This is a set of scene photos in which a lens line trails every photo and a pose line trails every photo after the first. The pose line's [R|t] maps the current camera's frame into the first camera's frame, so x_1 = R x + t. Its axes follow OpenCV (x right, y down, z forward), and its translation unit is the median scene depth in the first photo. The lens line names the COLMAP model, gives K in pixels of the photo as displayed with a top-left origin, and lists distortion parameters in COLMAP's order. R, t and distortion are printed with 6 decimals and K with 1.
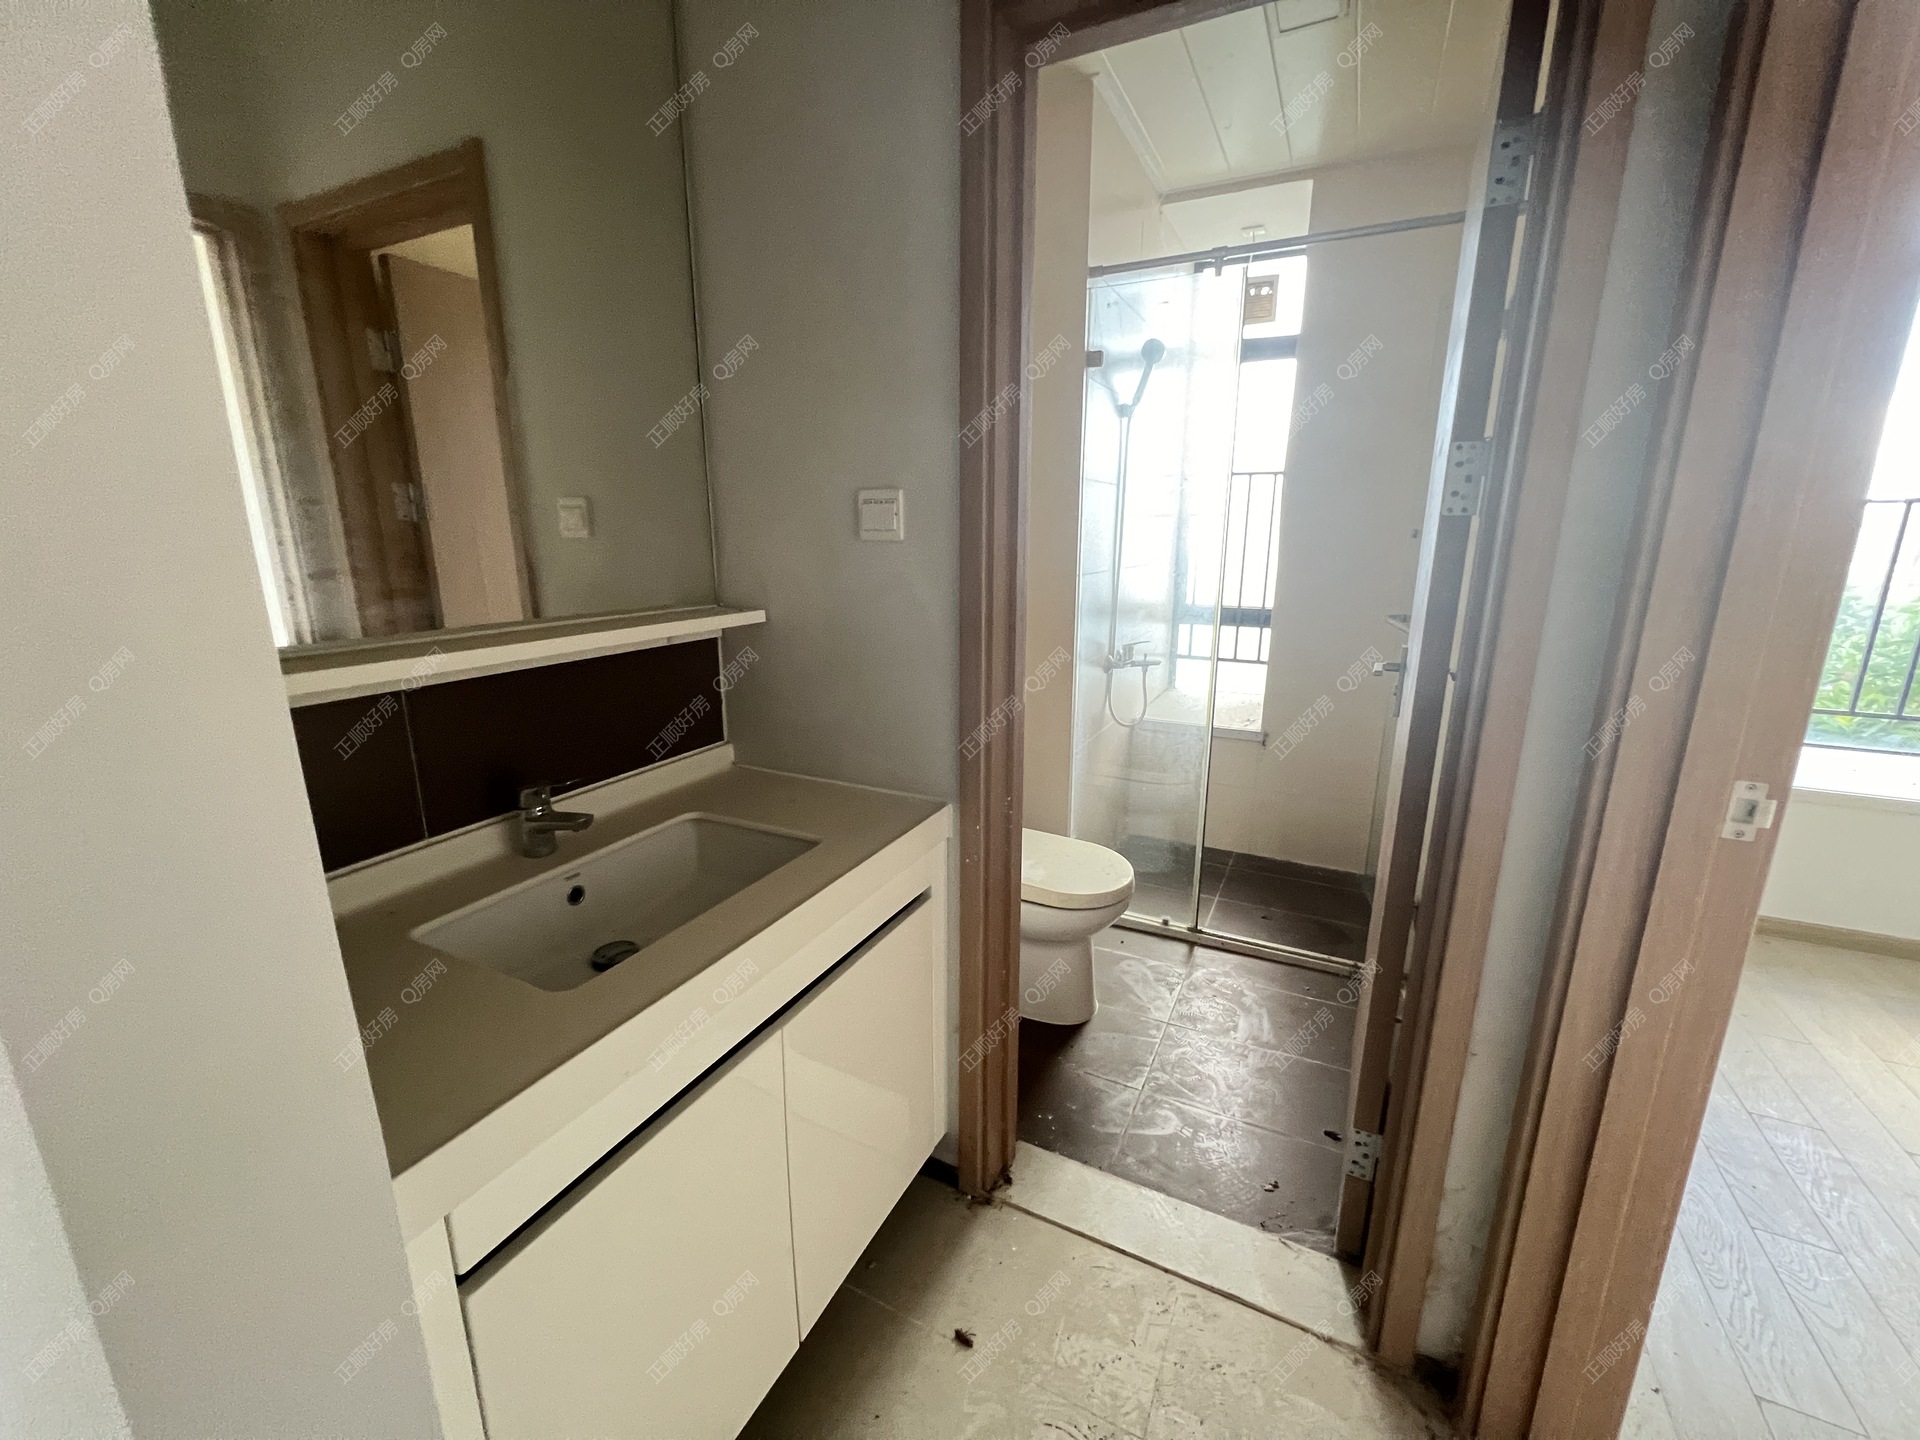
lens RADIAL K [[771.4, 0, 953.8], [0, 771.4, 716.7], [0, 0, 1]] dist [0.001938, -0.000083]
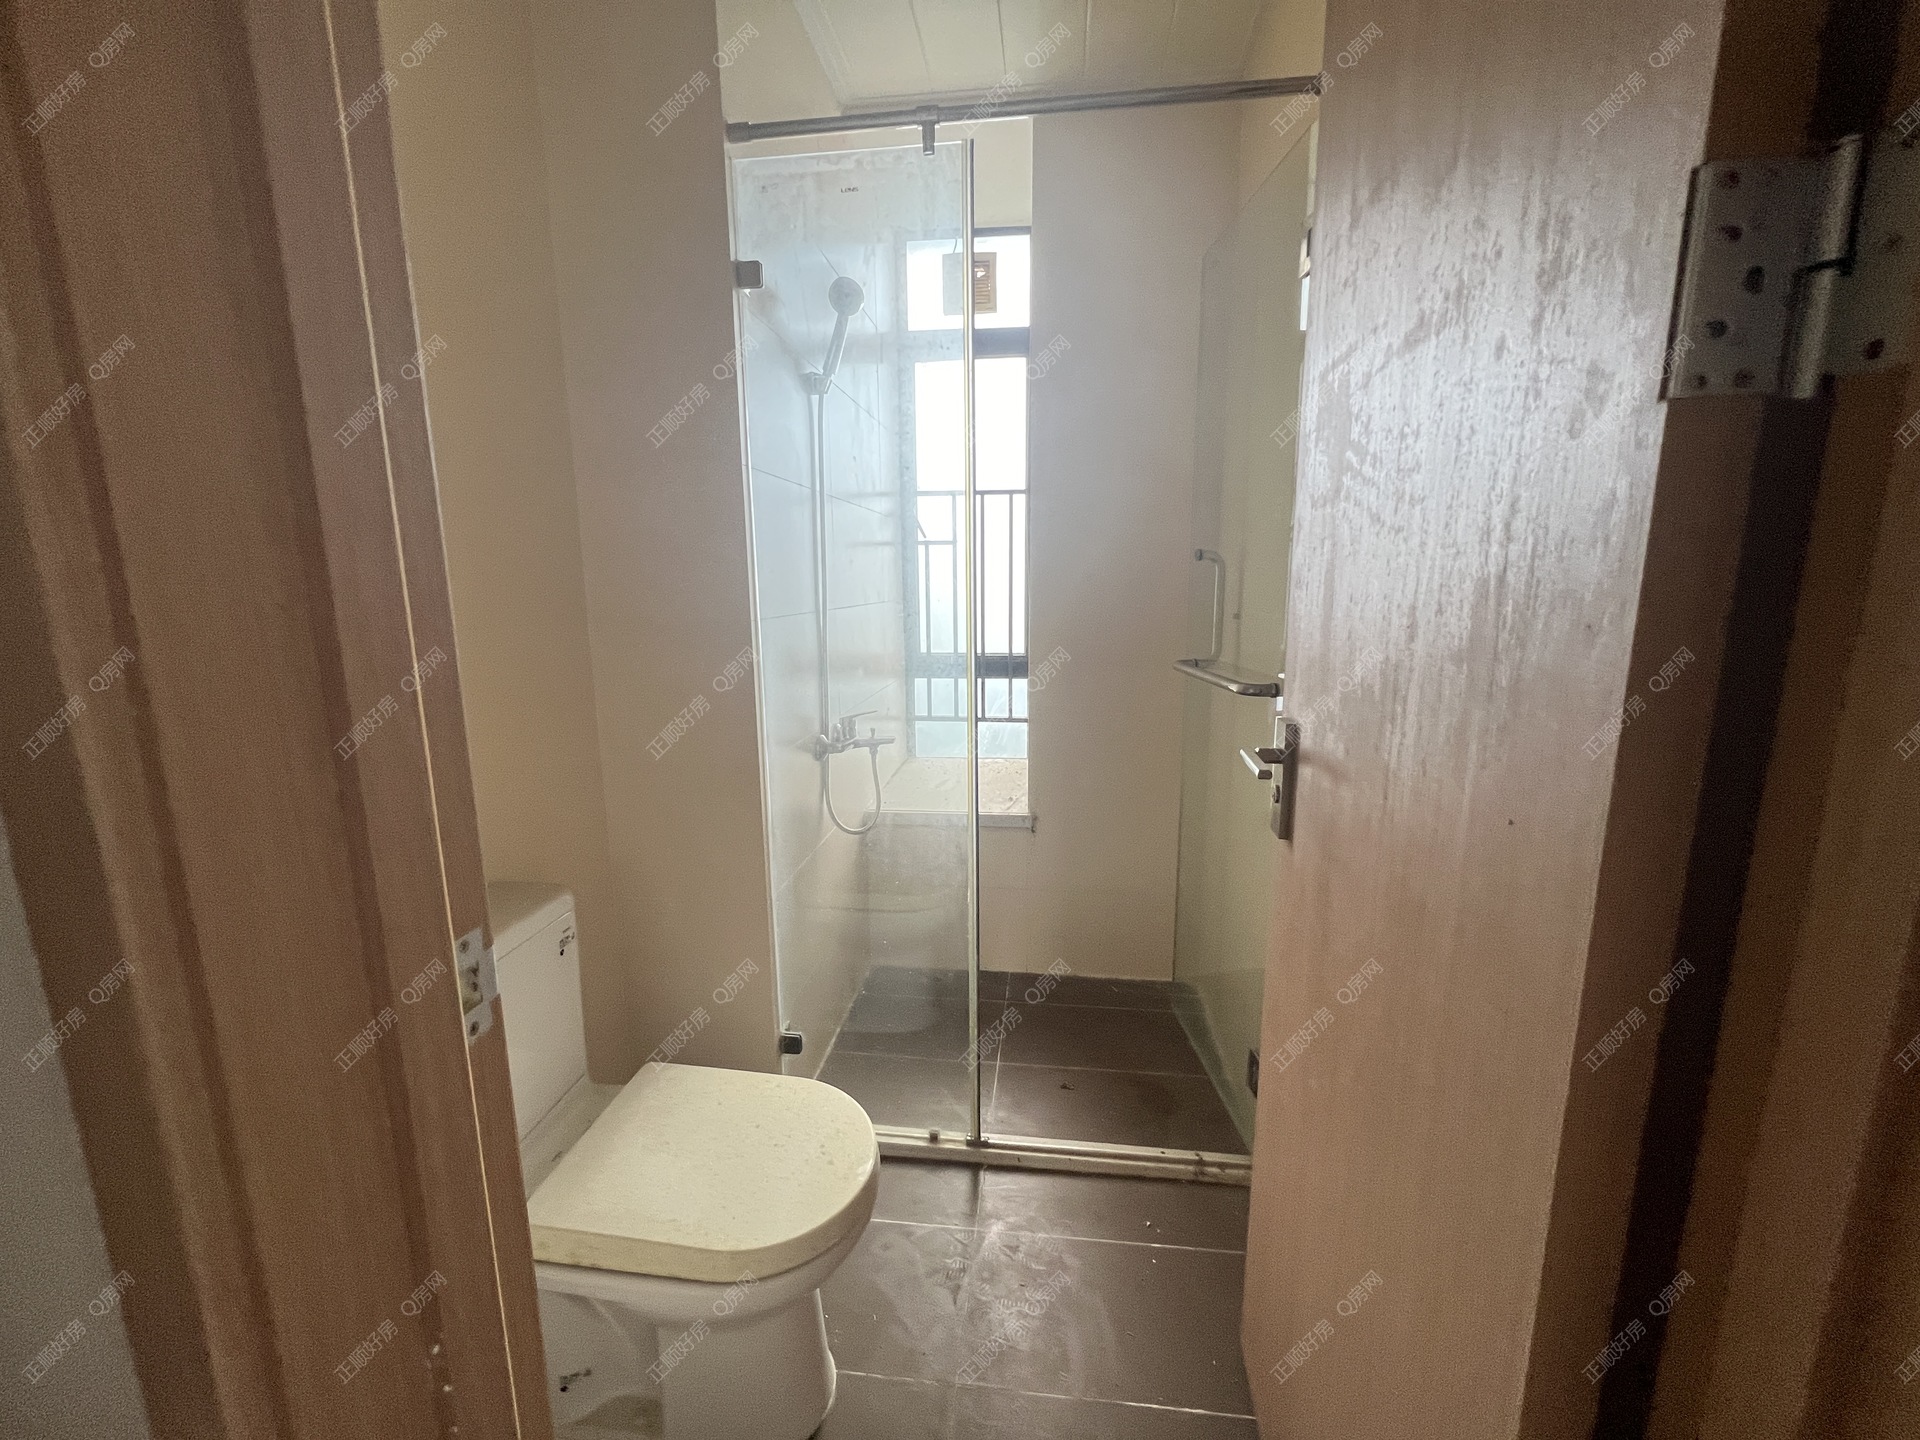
lens RADIAL K [[771.4, 0, 957.2], [0, 771.4, 717.7], [0, 0, 1]] dist [0.001938, -0.000083]
pose [[0.941151, -0.070153, 0.330627, 0.088160], [0.087581, 0.995429, -0.038093, -0.056944], [-0.326443, 0.064808, 0.942992, 0.307803]]
